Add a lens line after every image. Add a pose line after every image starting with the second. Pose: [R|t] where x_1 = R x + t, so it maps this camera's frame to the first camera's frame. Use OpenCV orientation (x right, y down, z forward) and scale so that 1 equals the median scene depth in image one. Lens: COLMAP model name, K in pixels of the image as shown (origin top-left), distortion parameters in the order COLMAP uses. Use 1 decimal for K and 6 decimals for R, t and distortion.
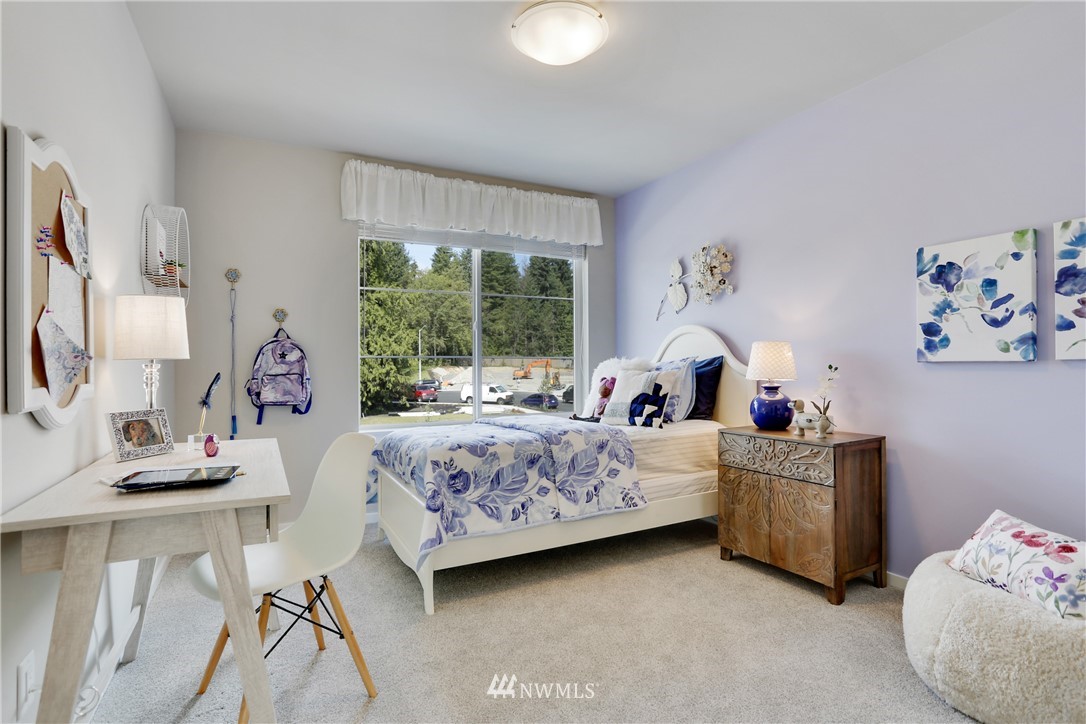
lens RADIAL K [[539.7, 0, 539.5], [0, 539.7, 360.9], [0, 0, 1]] dist [-0.053329, 0.027752]
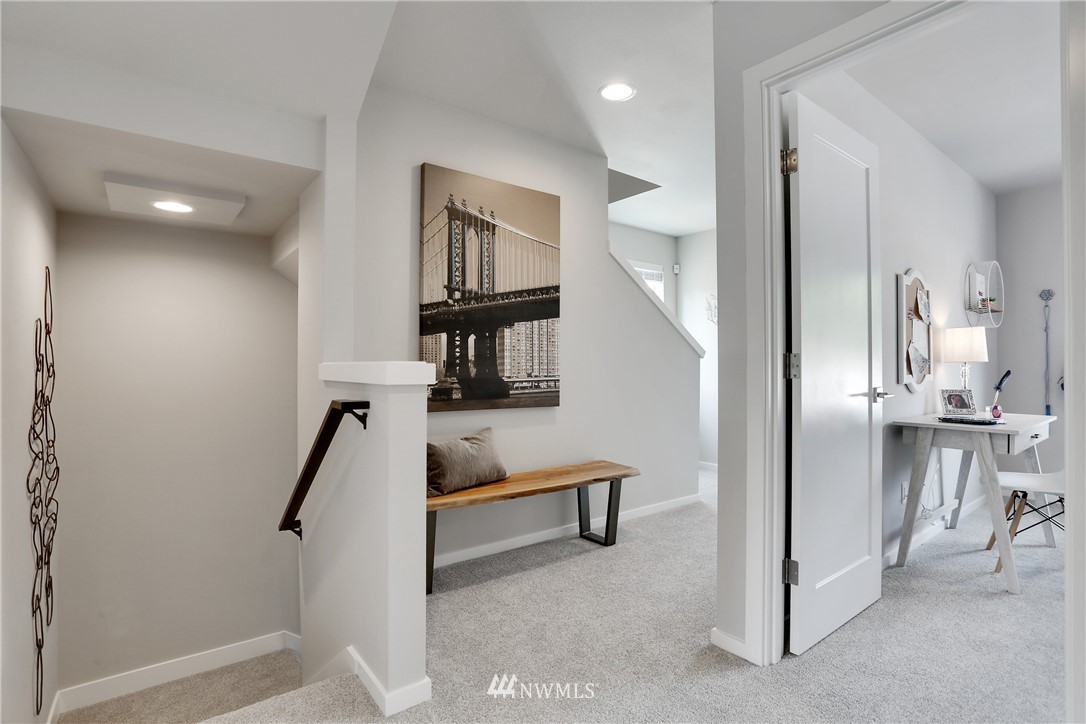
lens RADIAL K [[539.7, 0, 539.5], [0, 539.7, 360.9], [0, 0, 1]] dist [-0.053329, 0.027752]
pose [[0.189508, -0.000048, -0.981879, 1.061598], [0.004159, 0.999991, 0.000754, -0.020581], [0.981870, -0.004226, 0.189506, -1.074805]]
